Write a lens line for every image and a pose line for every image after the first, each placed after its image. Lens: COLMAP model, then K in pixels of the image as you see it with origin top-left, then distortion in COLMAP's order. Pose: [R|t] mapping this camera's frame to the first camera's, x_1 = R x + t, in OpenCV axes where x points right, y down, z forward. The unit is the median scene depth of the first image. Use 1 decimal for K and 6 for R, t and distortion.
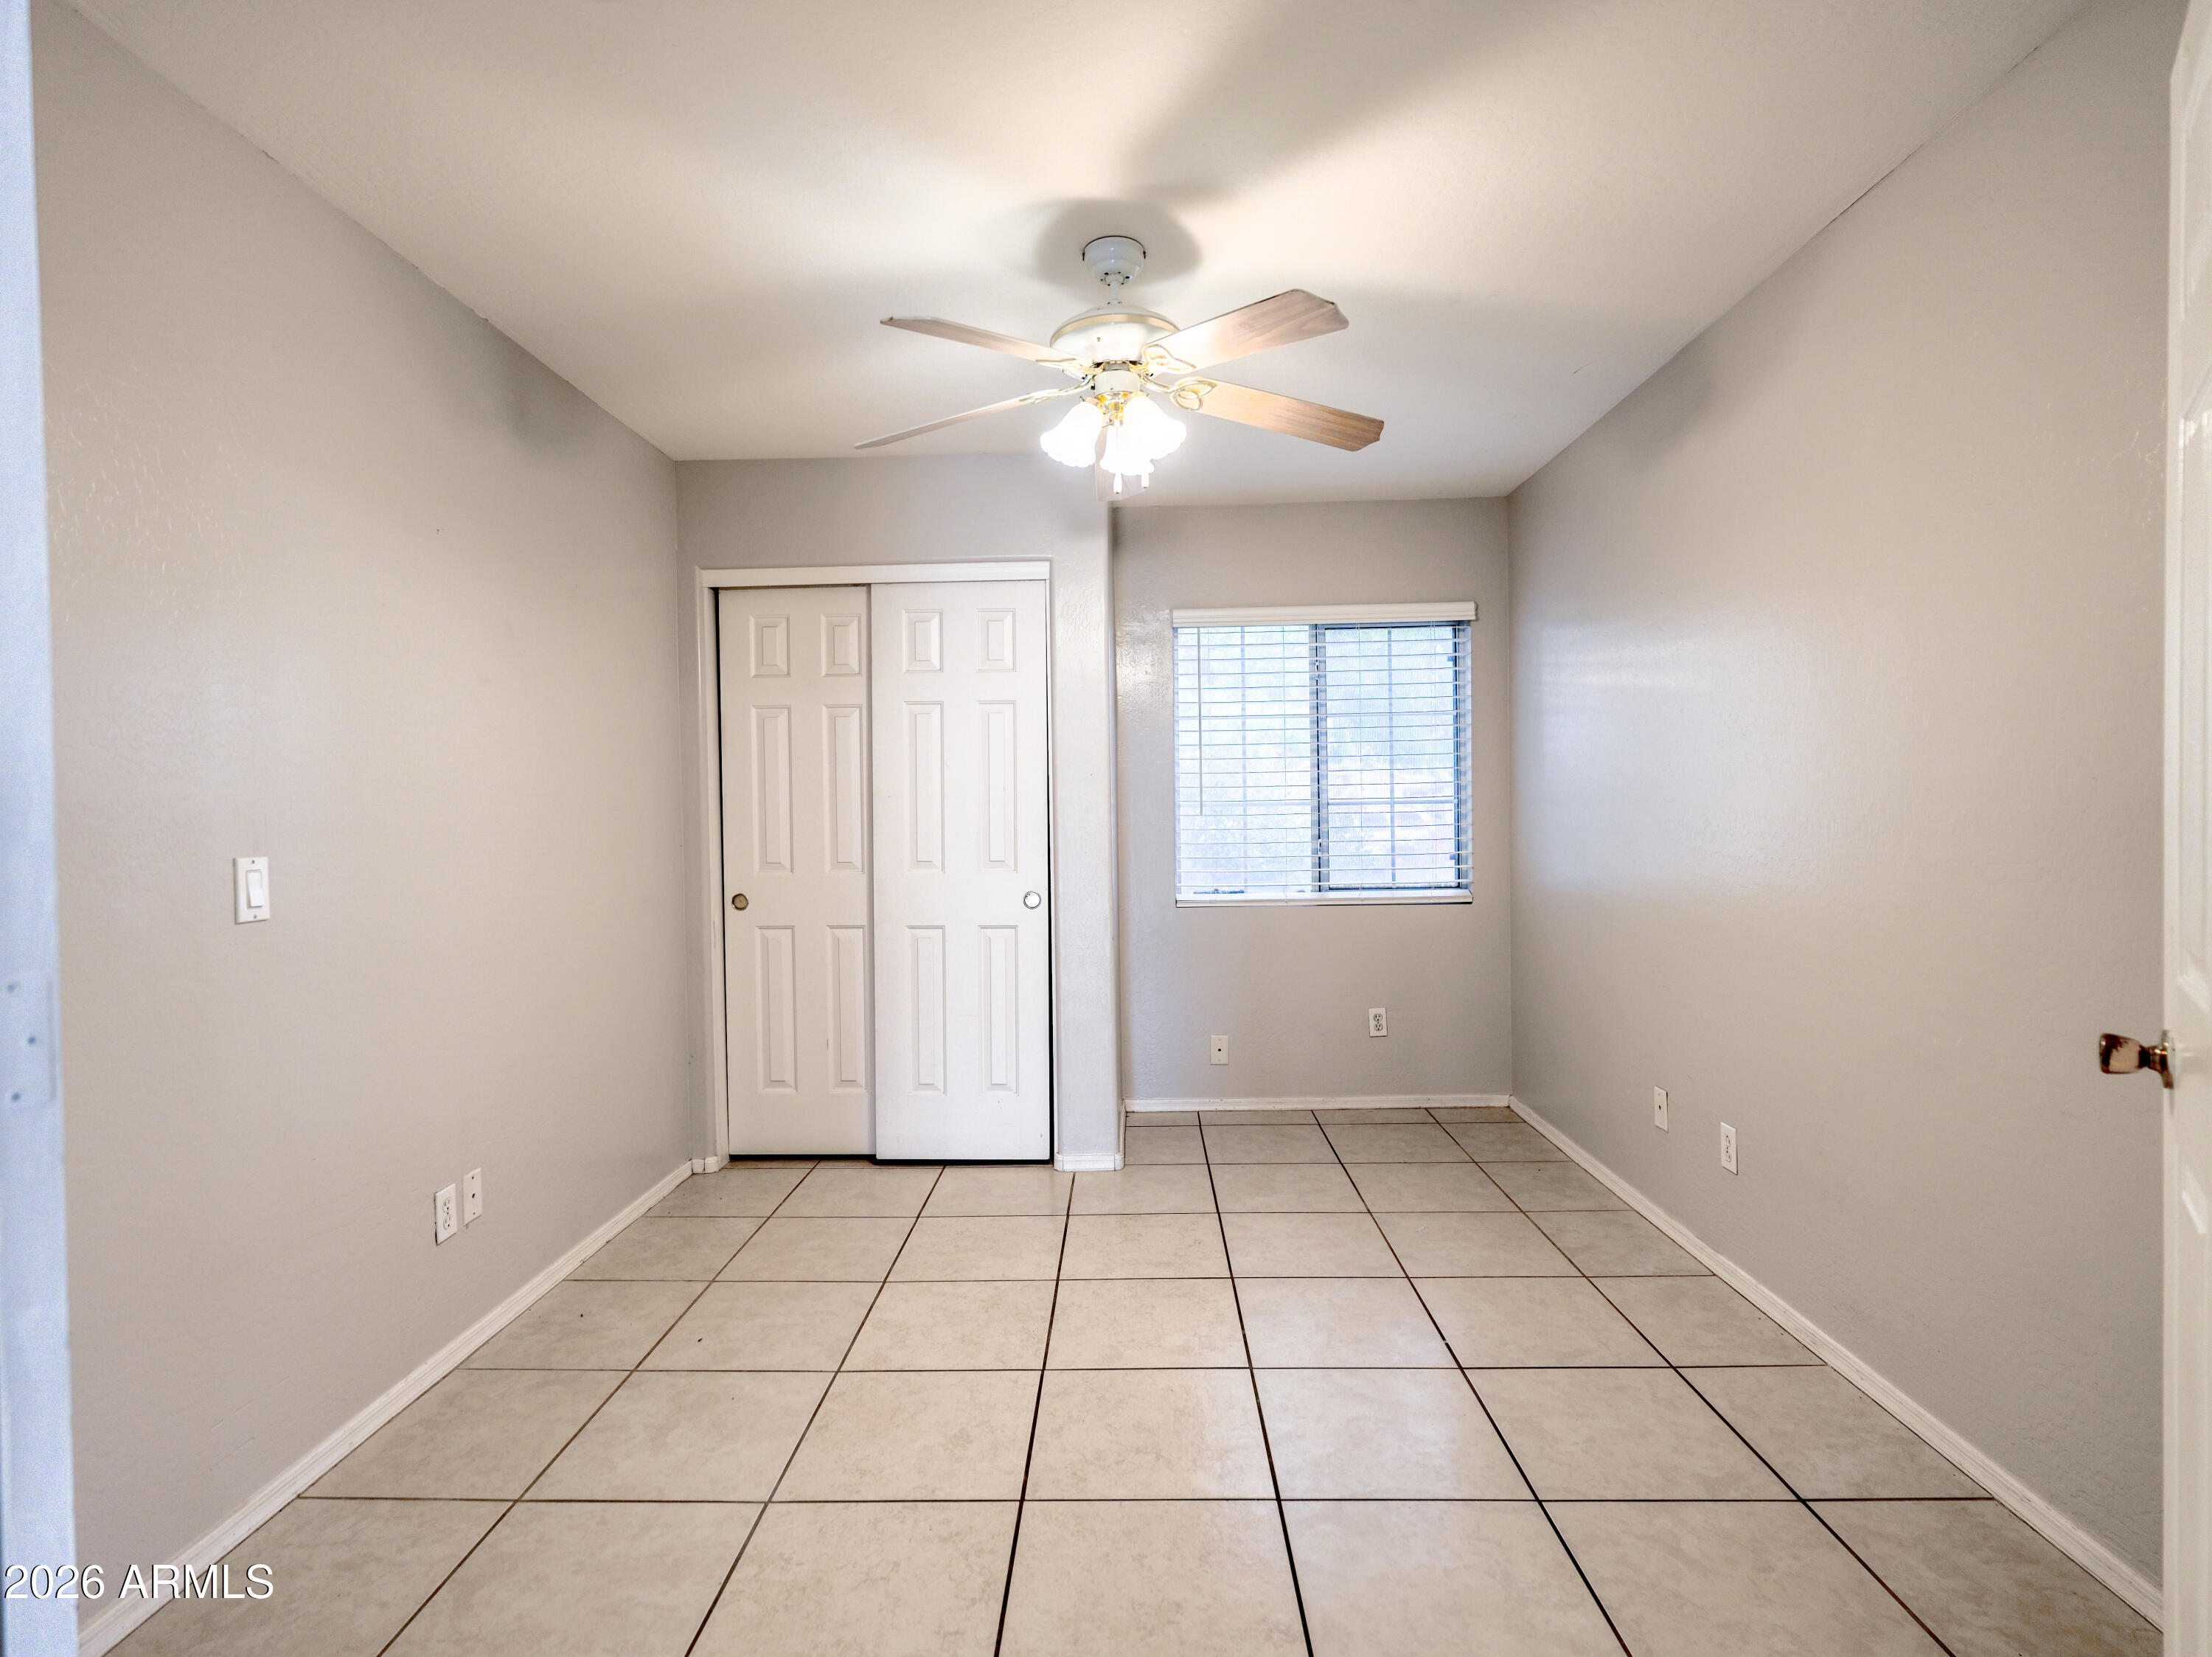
lens RADIAL K [[1094.9, 0, 1096.8], [0, 1094.9, 825.2], [0, 0, 1]] dist [-0.000923, -0.000143]
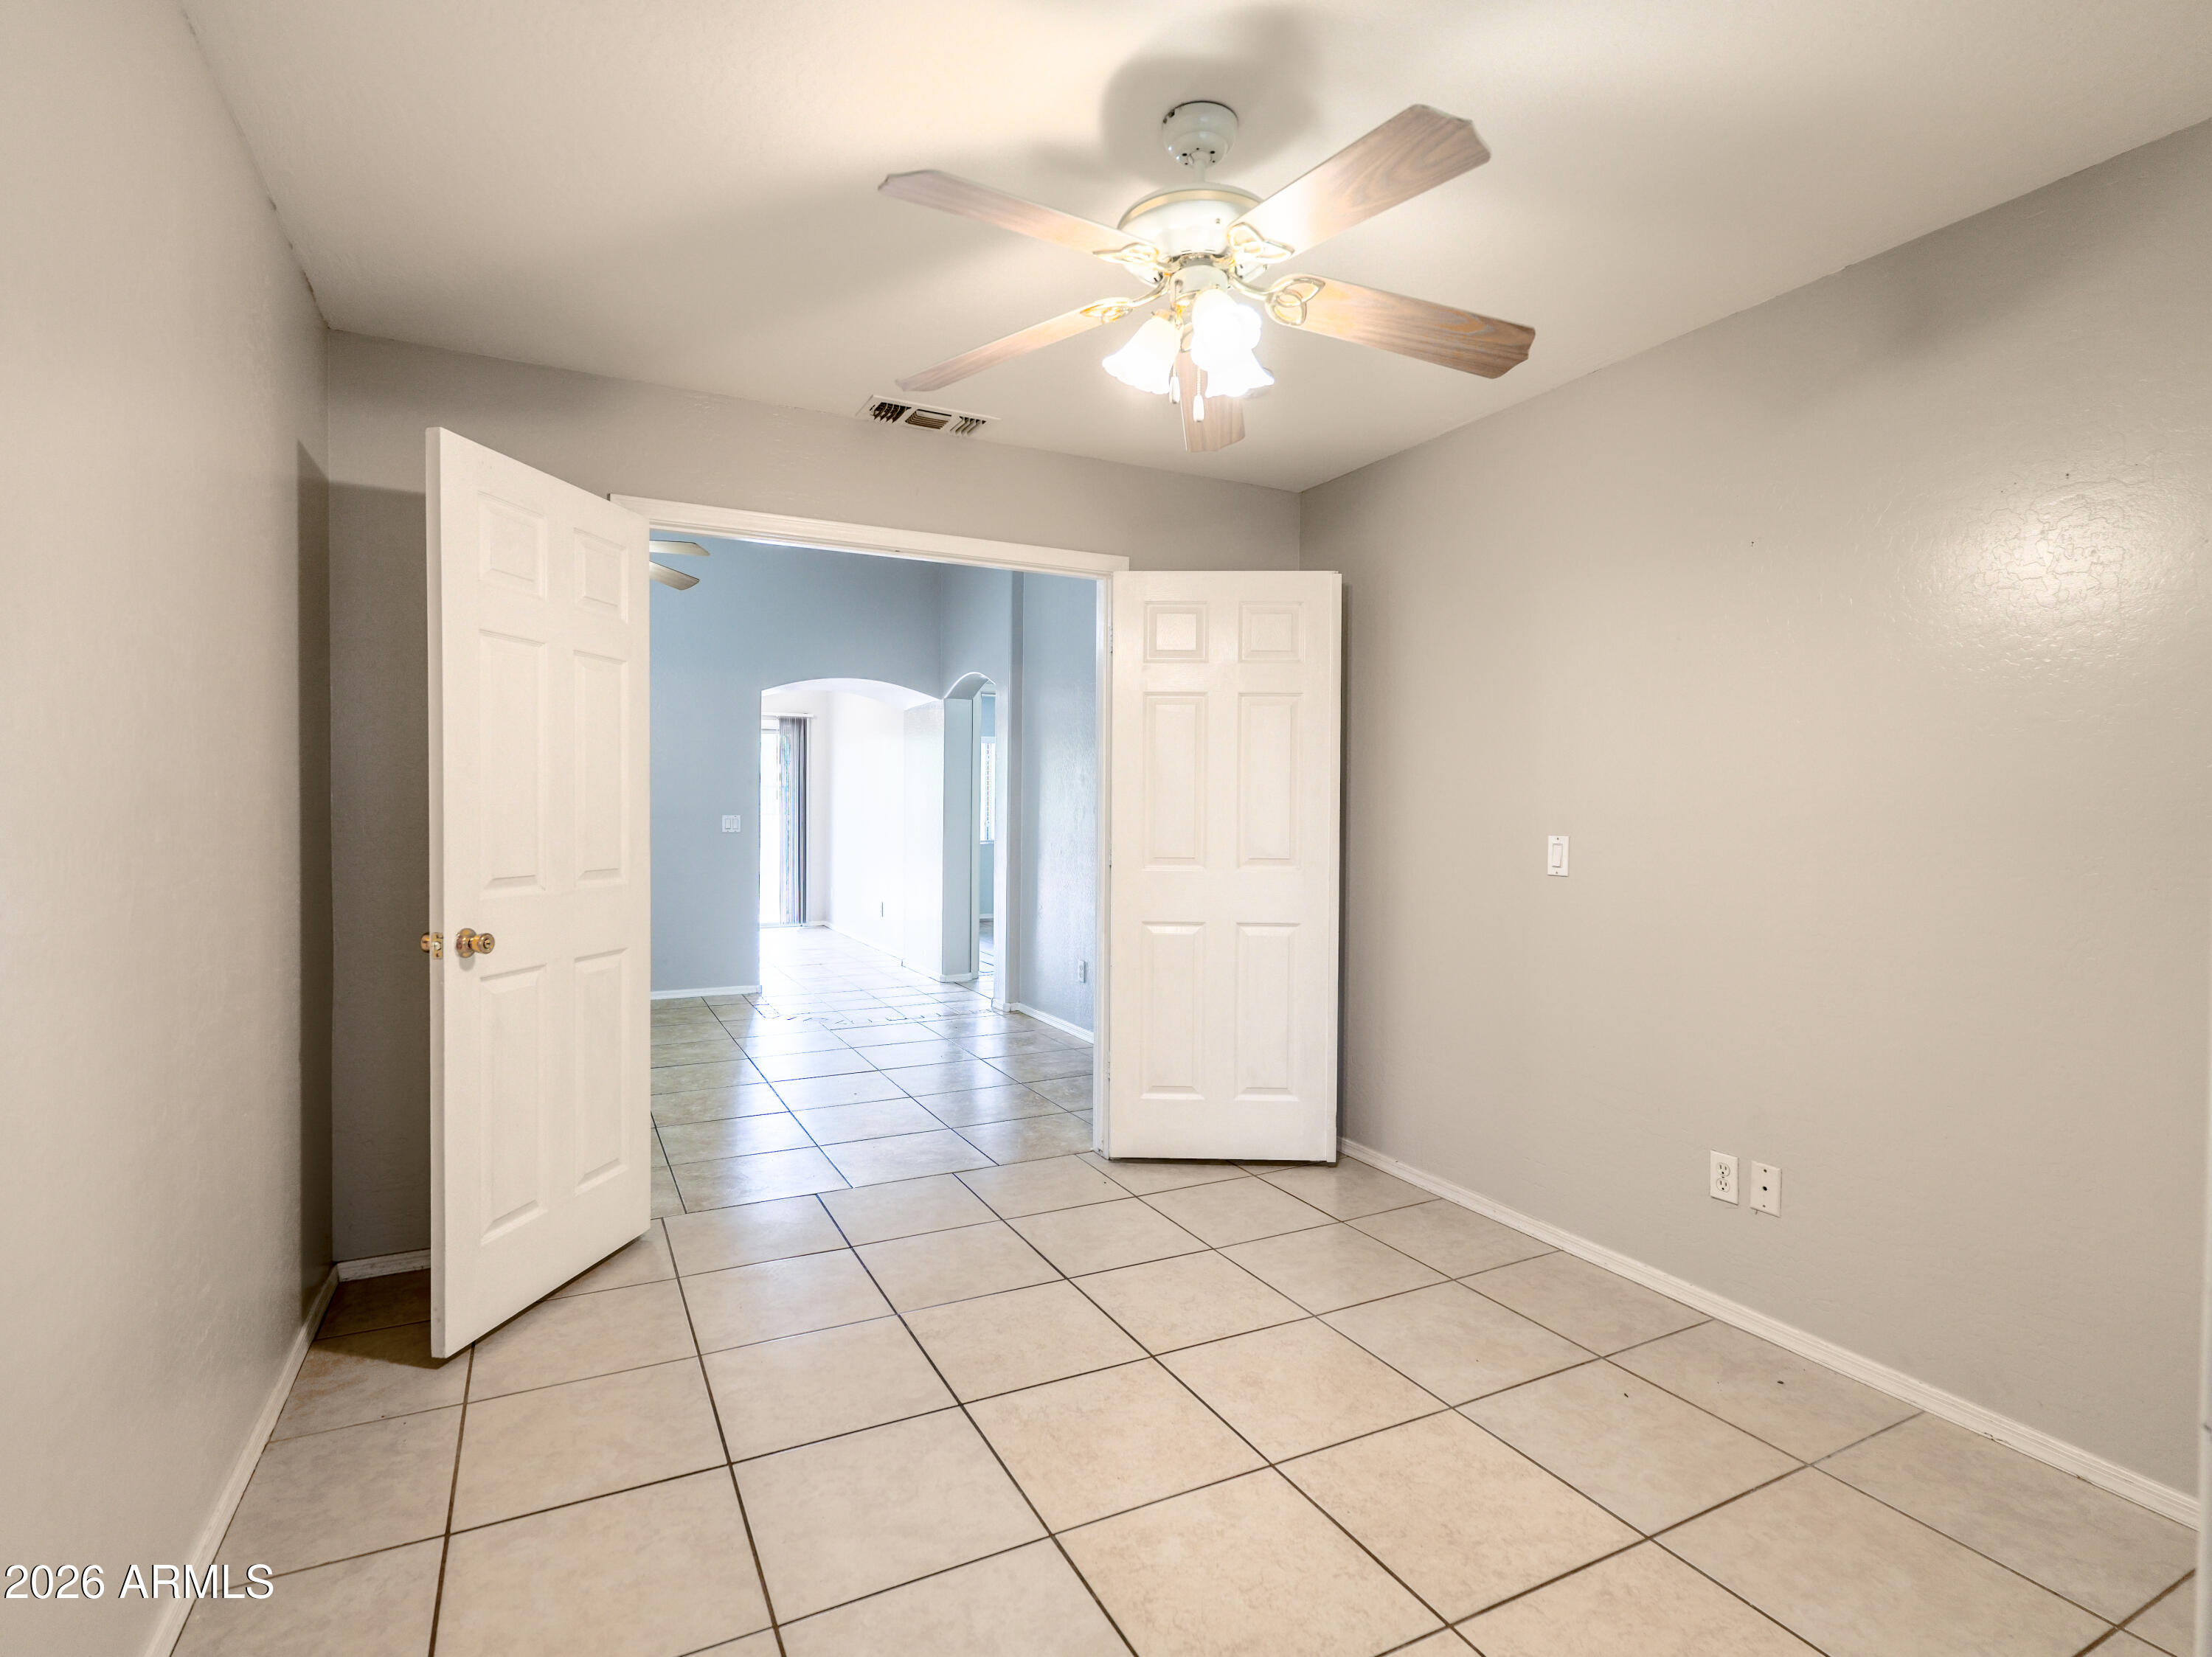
lens RADIAL K [[1094.7, 0, 1096.8], [0, 1094.7, 825.2], [0, 0, 1]] dist [-0.000923, -0.000143]
pose [[-0.879916, 0.015246, -0.474885, 0.472049], [0.000344, 0.999505, 0.031450, -0.029182], [0.475130, 0.027510, -0.879486, 1.682842]]
